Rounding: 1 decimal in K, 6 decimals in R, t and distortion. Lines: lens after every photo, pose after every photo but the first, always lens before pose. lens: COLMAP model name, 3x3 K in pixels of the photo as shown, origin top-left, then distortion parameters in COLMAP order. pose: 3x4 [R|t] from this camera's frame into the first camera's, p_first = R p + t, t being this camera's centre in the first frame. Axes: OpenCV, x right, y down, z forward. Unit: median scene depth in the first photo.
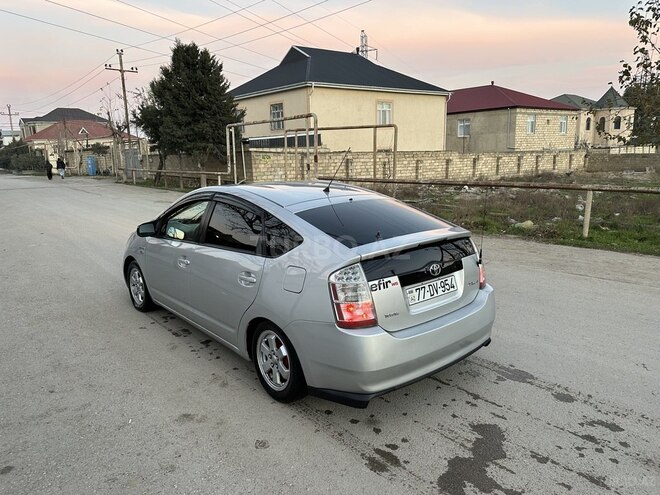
lens RADIAL K [[461.8, 0, 330.0], [0, 461.8, 247.5], [0, 0, 1]] dist [0.068223, -0.089128]
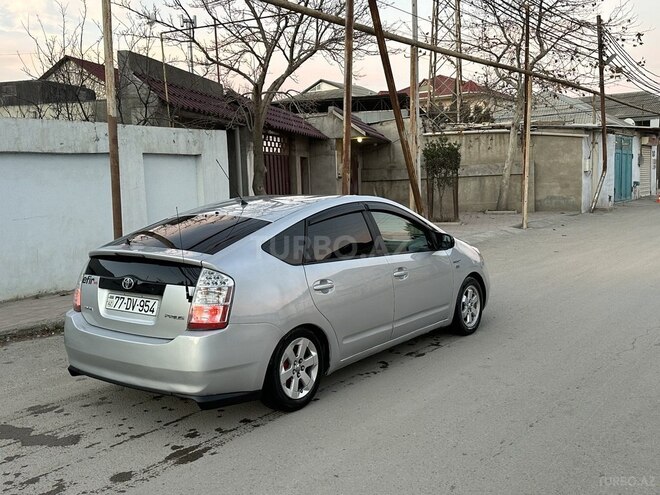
lens RADIAL K [[668.2, 0, 333.2], [0, 668.2, 246.4], [0, 0, 1]] dist [0.149692, -0.292129]
pose [[0.229693, 0.116621, -0.966251, 0.279351], [-0.174284, 0.981676, 0.077053, -0.035623], [0.957531, 0.150703, 0.245810, 0.170212]]
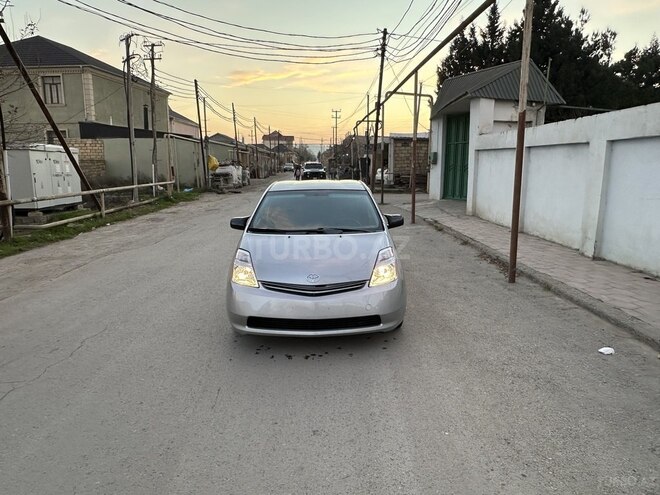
lens RADIAL K [[459.3, 0, 328.1], [0, 459.3, 247.8], [0, 0, 1]] dist [-0.005772, -0.005535]
pose [[-0.761397, -0.083225, 0.642922, -0.244829], [0.154837, 0.939678, 0.305010, -0.085789], [-0.629524, 0.331782, -0.702581, 0.468860]]
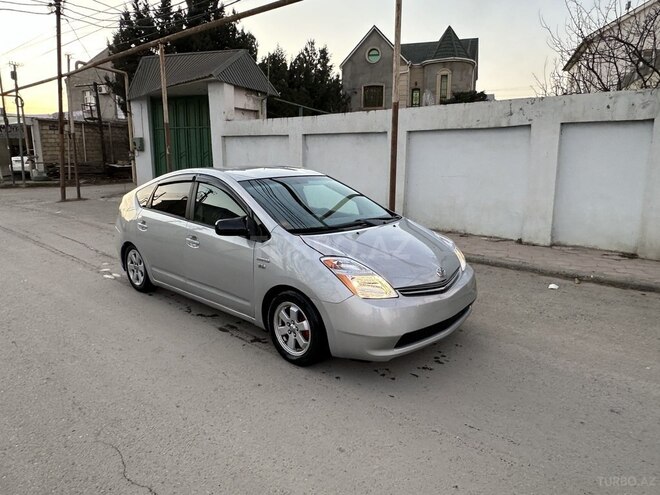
lens RADIAL K [[459.3, 0, 328.1], [0, 459.3, 247.8], [0, 0, 1]] dist [-0.005772, -0.005535]
pose [[-0.993106, 0.049500, -0.106259, -0.042279], [0.003697, 0.919244, 0.393671, -0.092625], [0.117164, 0.390564, -0.913089, 0.491302]]
